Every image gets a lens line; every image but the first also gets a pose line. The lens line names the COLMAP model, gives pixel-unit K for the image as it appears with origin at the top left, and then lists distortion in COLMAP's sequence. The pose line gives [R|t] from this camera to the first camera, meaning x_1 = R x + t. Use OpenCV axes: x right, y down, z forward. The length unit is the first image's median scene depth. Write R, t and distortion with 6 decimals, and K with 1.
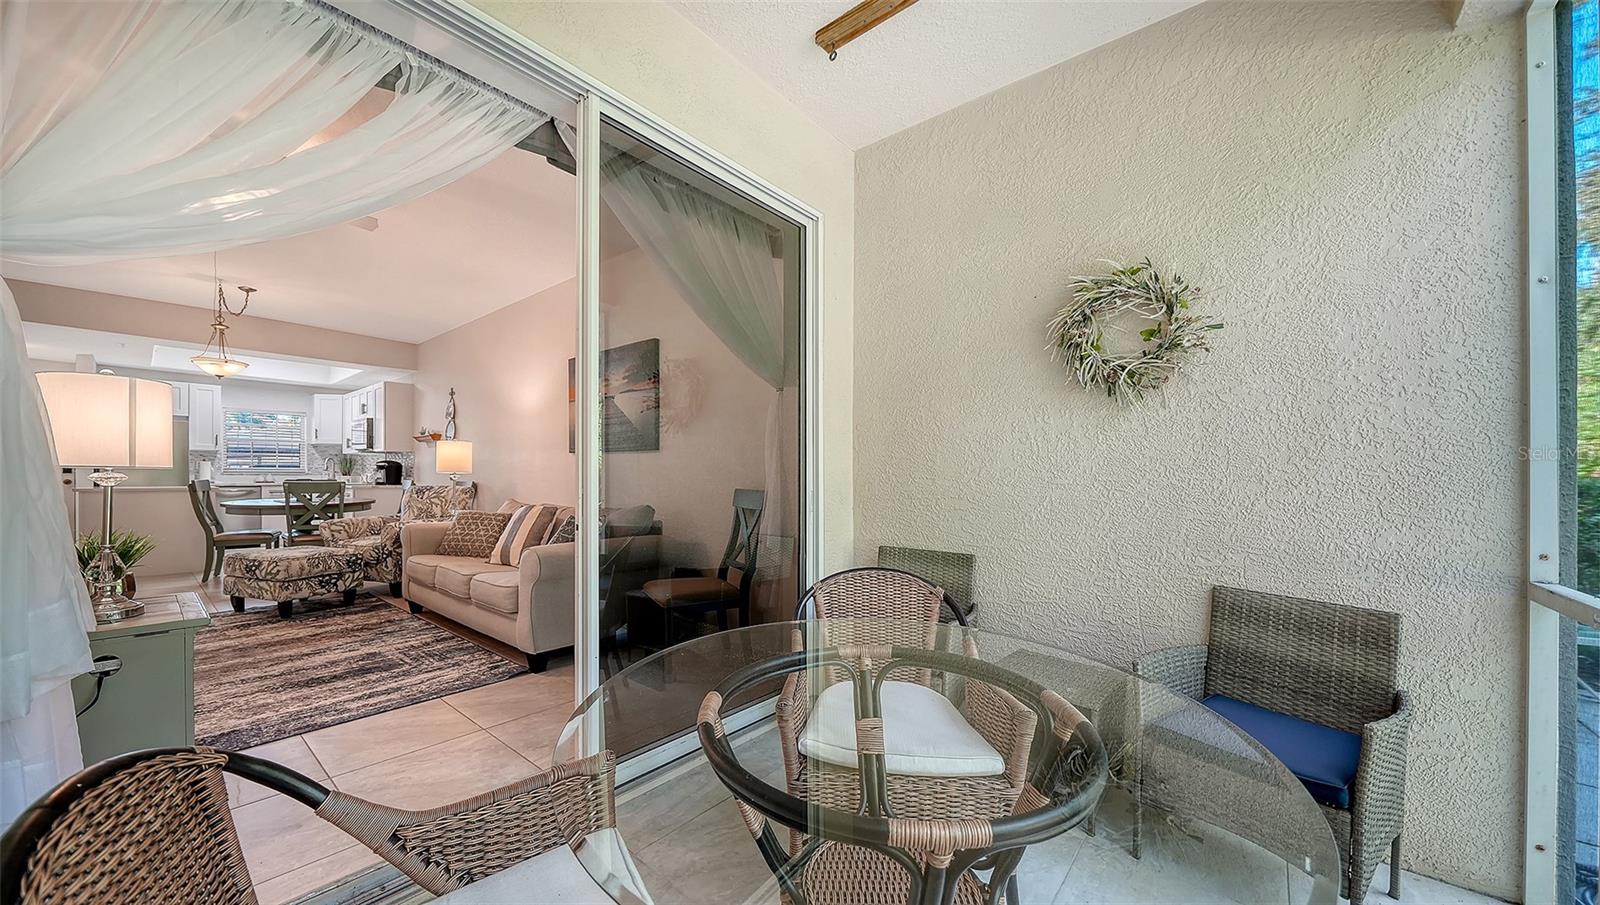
lens RADIAL K [[556.8, 0, 800.8], [0, 556.8, 477.6], [0, 0, 1]] dist [-0.020717, 0.000966]
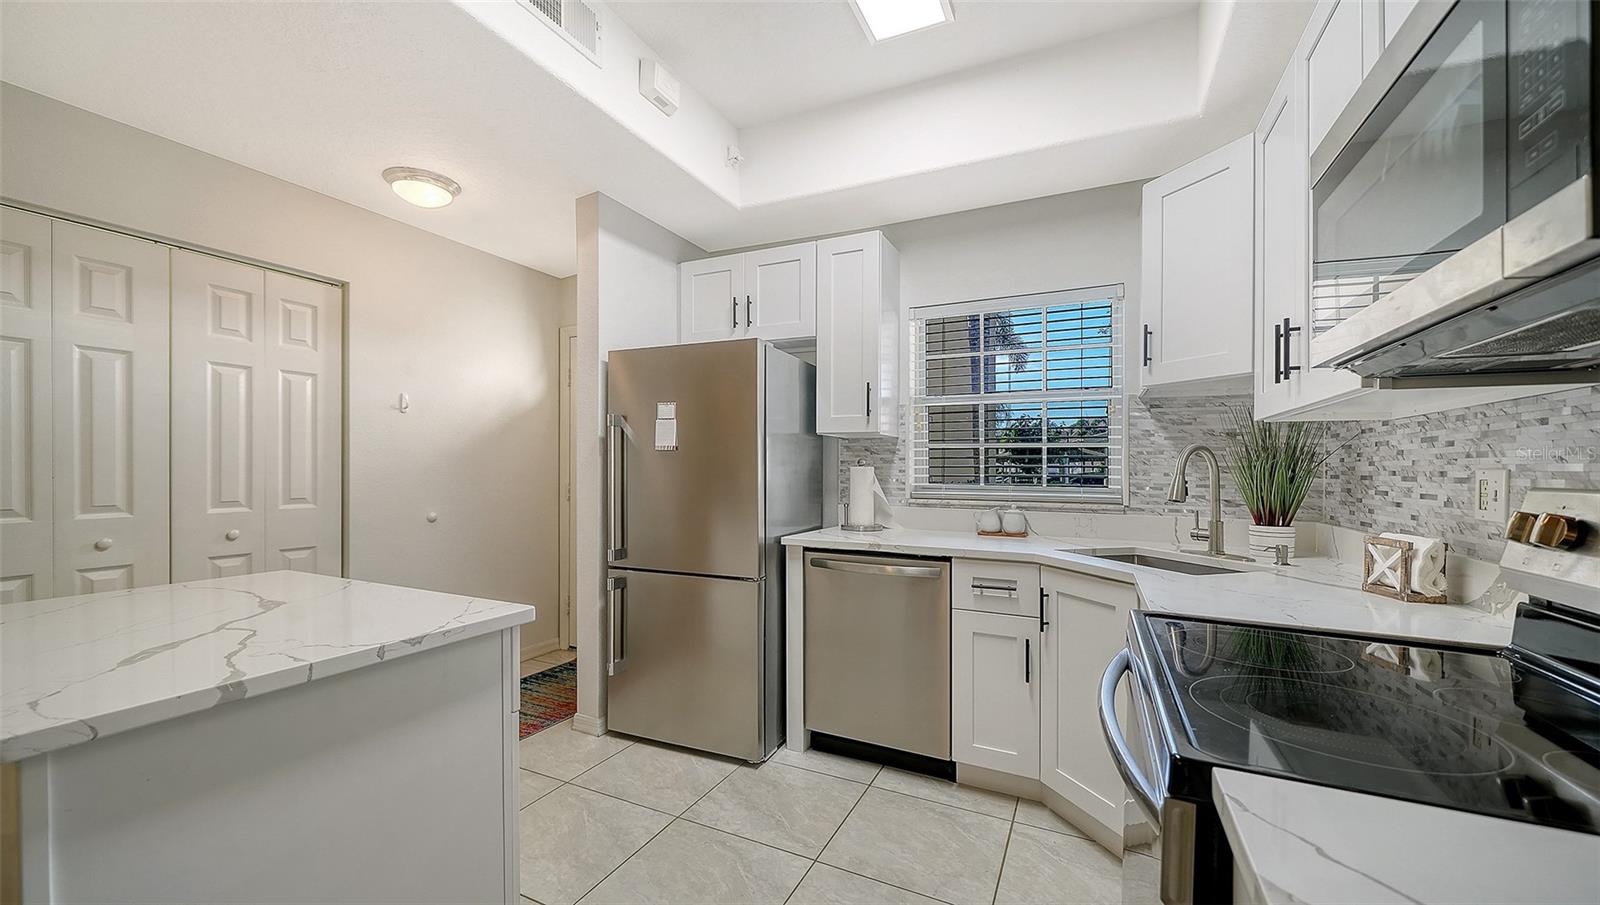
lens RADIAL K [[590.4, 0, 815.5], [0, 590.4, 484.8], [0, 0, 1]] dist [-0.010373, 0.000471]
pose [[0.228252, 0.022700, -0.973337, -1.401662], [-0.009698, 0.999732, 0.021041, -0.048330], [0.973554, 0.004636, 0.228411, 1.685119]]
